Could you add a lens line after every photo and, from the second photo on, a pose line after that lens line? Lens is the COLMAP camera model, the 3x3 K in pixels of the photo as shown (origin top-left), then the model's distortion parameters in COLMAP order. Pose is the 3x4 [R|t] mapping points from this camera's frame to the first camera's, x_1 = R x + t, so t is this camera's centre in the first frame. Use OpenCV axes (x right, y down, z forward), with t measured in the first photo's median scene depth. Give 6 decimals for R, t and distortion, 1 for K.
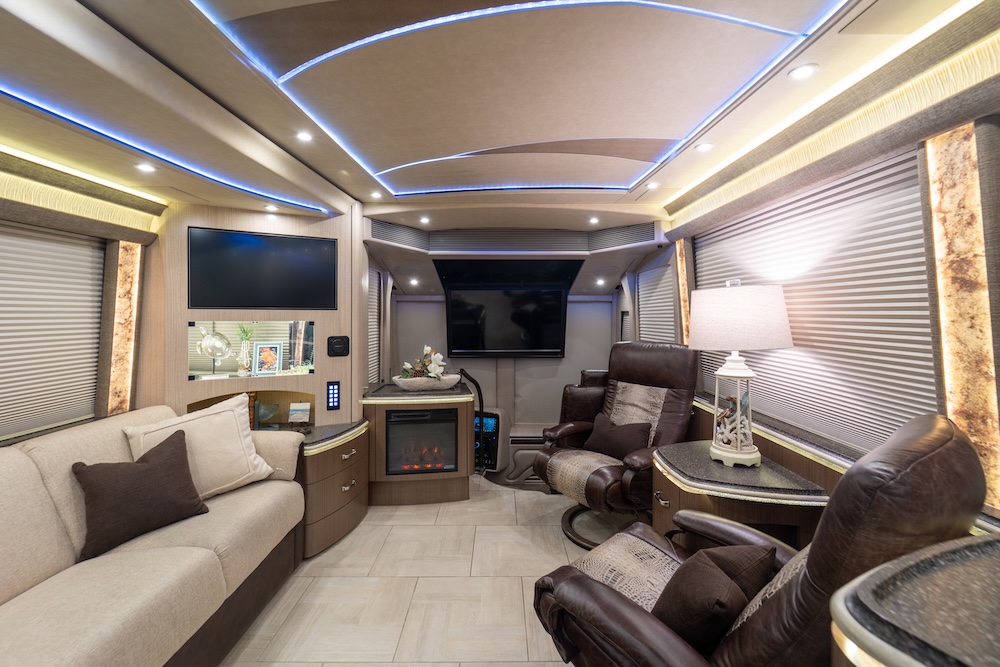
lens RADIAL K [[420.6, 0, 503.1], [0, 420.6, 317.0], [0, 0, 1]] dist [-0.000952, -0.000311]
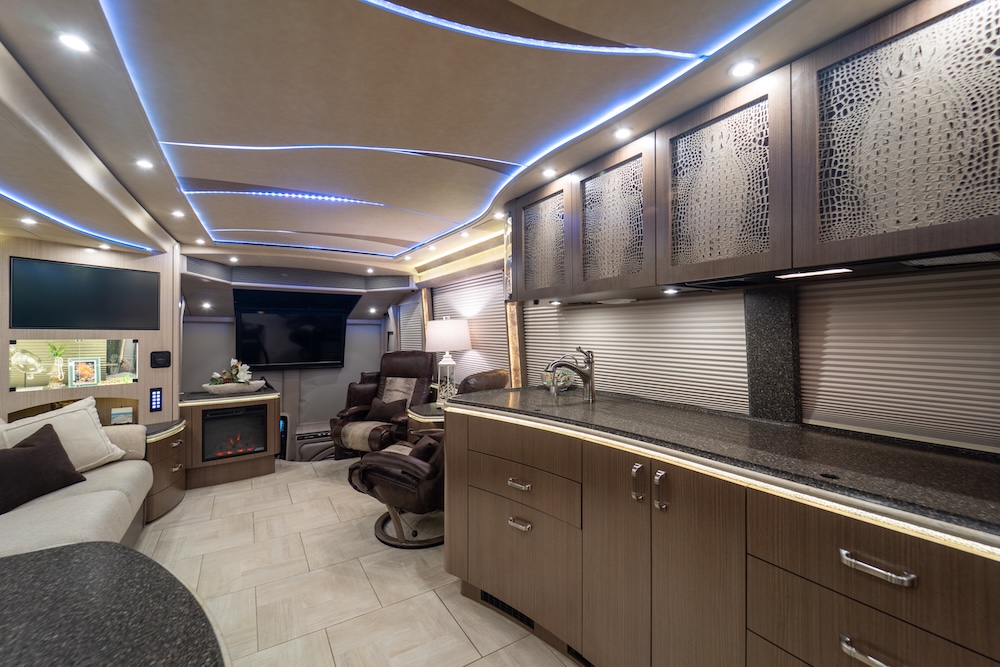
lens RADIAL K [[402.2, 0, 500.0], [0, 402.2, 333.5], [0, 0, 1]] dist [-0.000117, -0.000551]
pose [[0.850194, 0.000619, 0.526469, -0.171474], [0.003279, 0.999974, -0.006471, 0.004412], [-0.526459, 0.007228, 0.850170, -0.541817]]
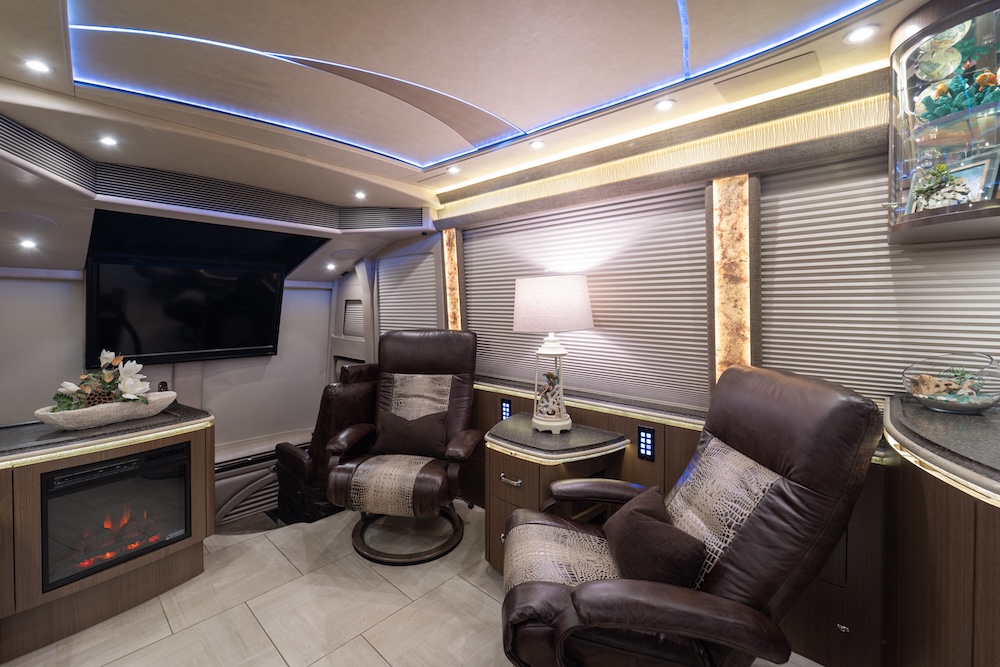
lens RADIAL K [[419.8, 0, 470.7], [0, 419.8, 312.7], [0, 0, 1]] dist [0.000568, -0.000481]
pose [[0.710392, -0.007592, 0.703765, -0.292517], [0.002683, 0.999964, 0.008079, 0.013484], [-0.703801, -0.003851, 0.710387, 0.254071]]
